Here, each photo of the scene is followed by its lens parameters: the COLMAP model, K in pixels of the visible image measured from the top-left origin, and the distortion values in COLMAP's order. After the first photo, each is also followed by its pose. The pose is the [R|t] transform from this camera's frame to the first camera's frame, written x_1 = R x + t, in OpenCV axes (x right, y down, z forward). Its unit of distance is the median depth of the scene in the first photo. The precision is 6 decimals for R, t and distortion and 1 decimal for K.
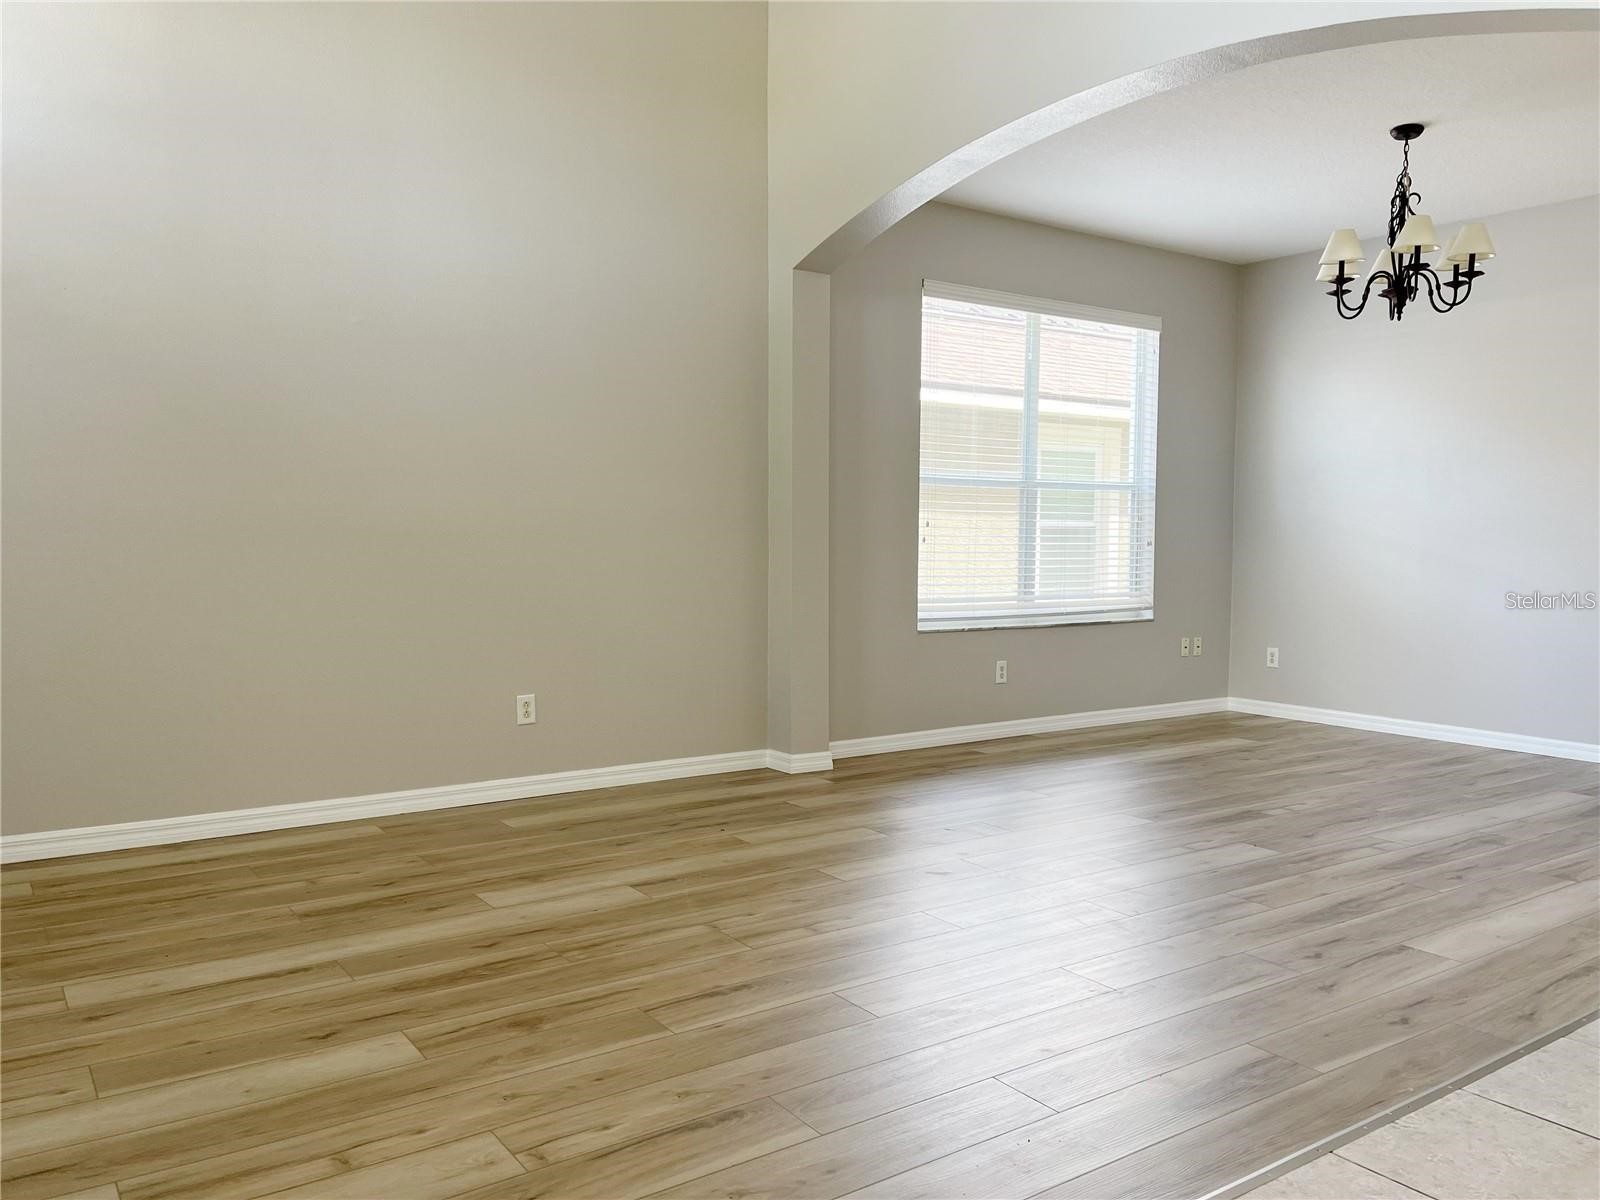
lens RADIAL K [[1211.2, 0, 799.0], [0, 1211.2, 611.2], [0, 0, 1]] dist [0.063599, -0.073835]
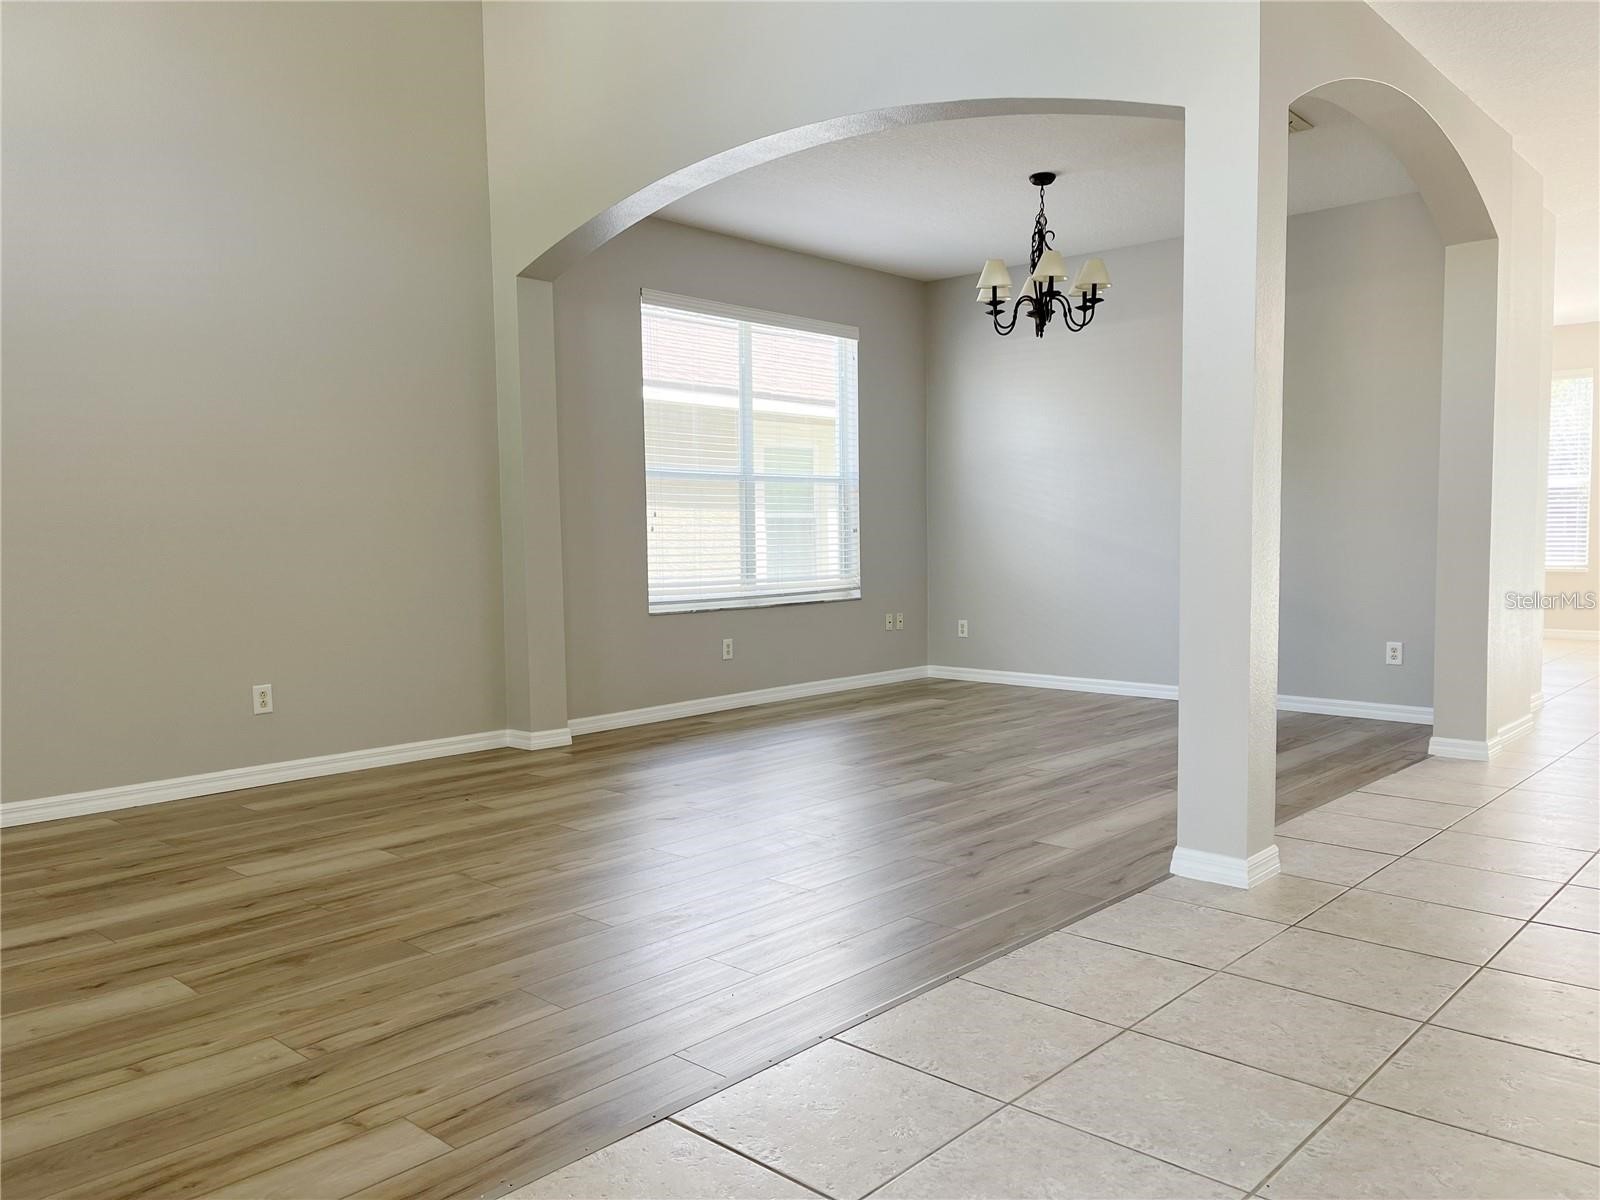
lens RADIAL K [[1211.2, 0, 811.5], [0, 1211.2, 611.6], [0, 0, 1]] dist [0.063599, -0.073835]
pose [[0.974761, -0.032240, 0.220911, 0.001054], [0.031320, 0.999480, 0.007667, 0.015228], [-0.221043, -0.000554, 0.975264, -0.120582]]
